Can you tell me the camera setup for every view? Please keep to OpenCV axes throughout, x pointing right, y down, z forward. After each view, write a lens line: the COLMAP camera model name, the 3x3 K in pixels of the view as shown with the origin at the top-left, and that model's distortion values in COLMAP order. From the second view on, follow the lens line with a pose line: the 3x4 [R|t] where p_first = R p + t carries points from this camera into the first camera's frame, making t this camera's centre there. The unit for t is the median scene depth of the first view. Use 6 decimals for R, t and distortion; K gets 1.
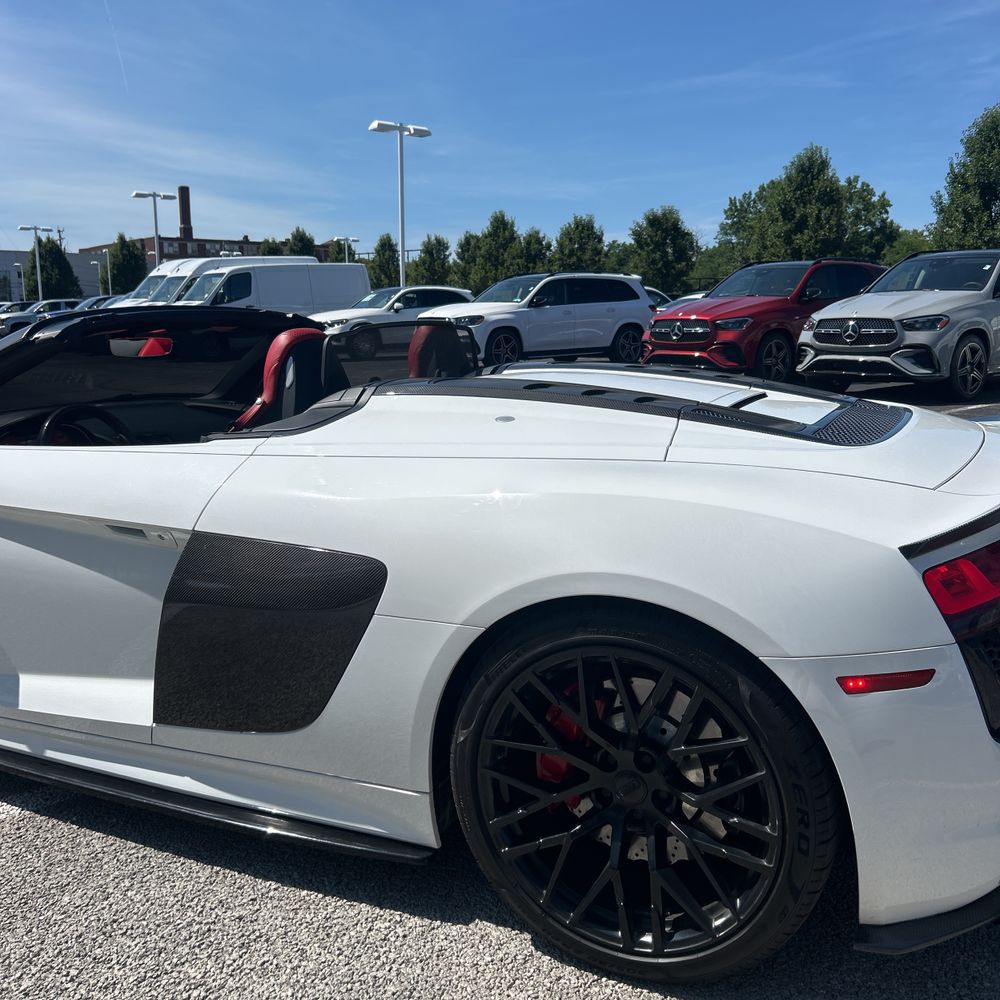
lens RADIAL K [[967.1, 0, 500.0], [0, 967.1, 500.0], [0, 0, 1]] dist [0.090058, -0.168512]
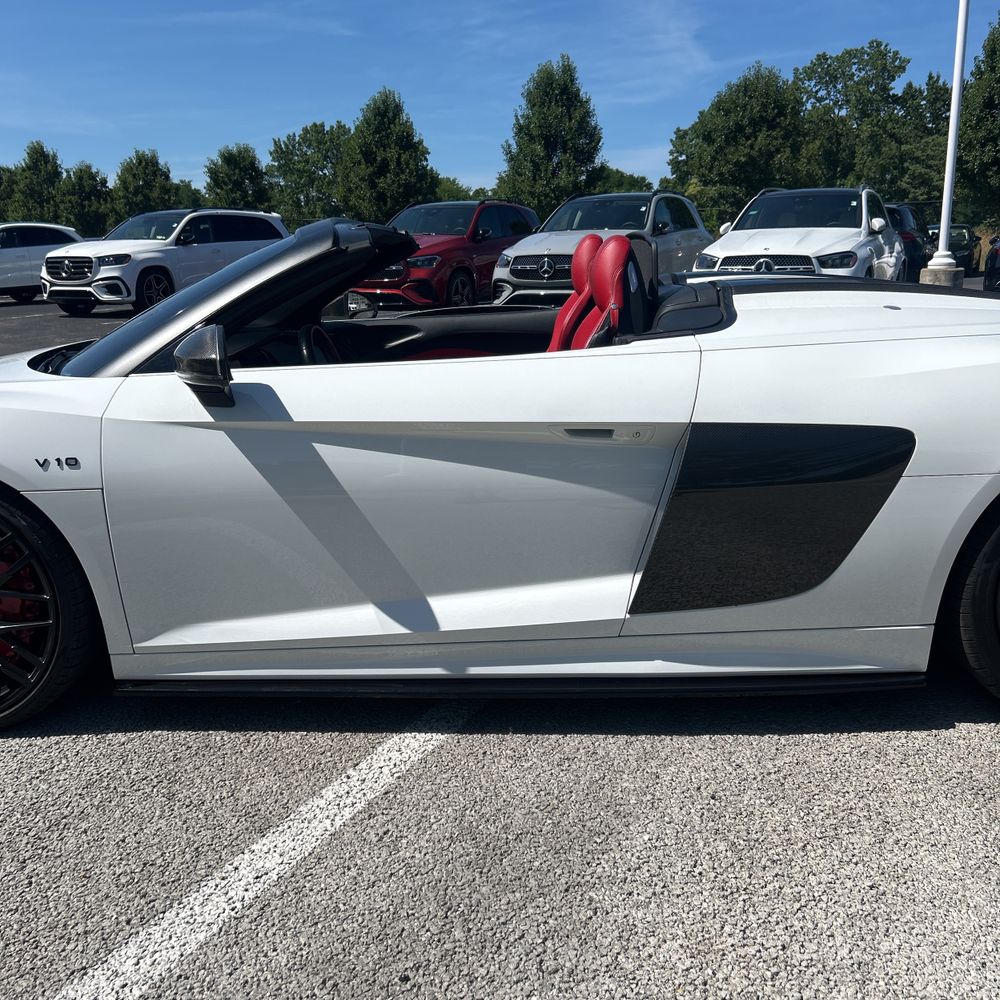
lens RADIAL K [[980.5, 0, 500.0], [0, 980.5, 500.0], [0, 0, 1]] dist [0.001441, -0.019215]
pose [[0.918765, -0.097111, 0.382675, -1.046755], [0.076116, 0.994662, 0.069667, 0.027963], [-0.387398, -0.034880, 0.921252, 0.114278]]
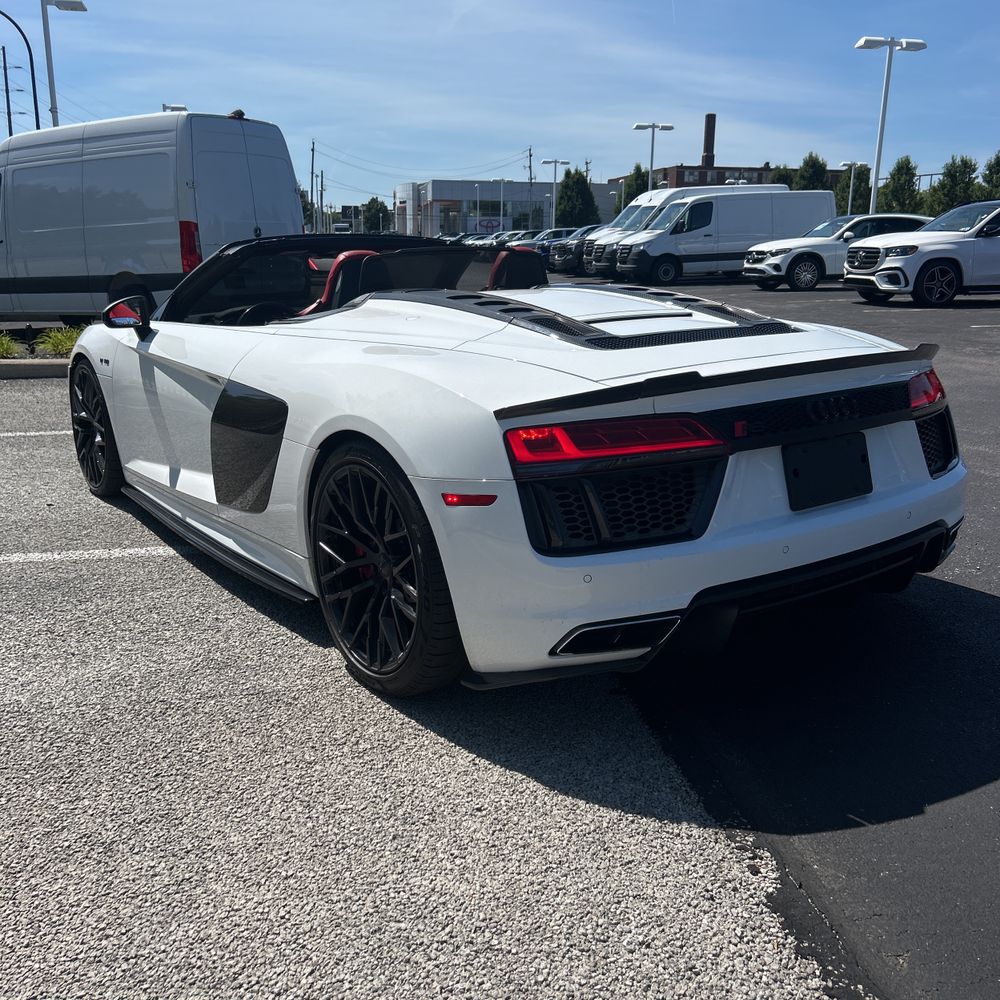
lens RADIAL K [[950.9, 0, 500.0], [0, 950.9, 500.0], [0, 0, 1]] dist [0.013014, -0.008091]
pose [[0.888984, 0.130898, -0.438831, 0.875691], [-0.097615, 0.990419, 0.097680, 0.034700], [0.447412, -0.043999, 0.893245, -0.206347]]
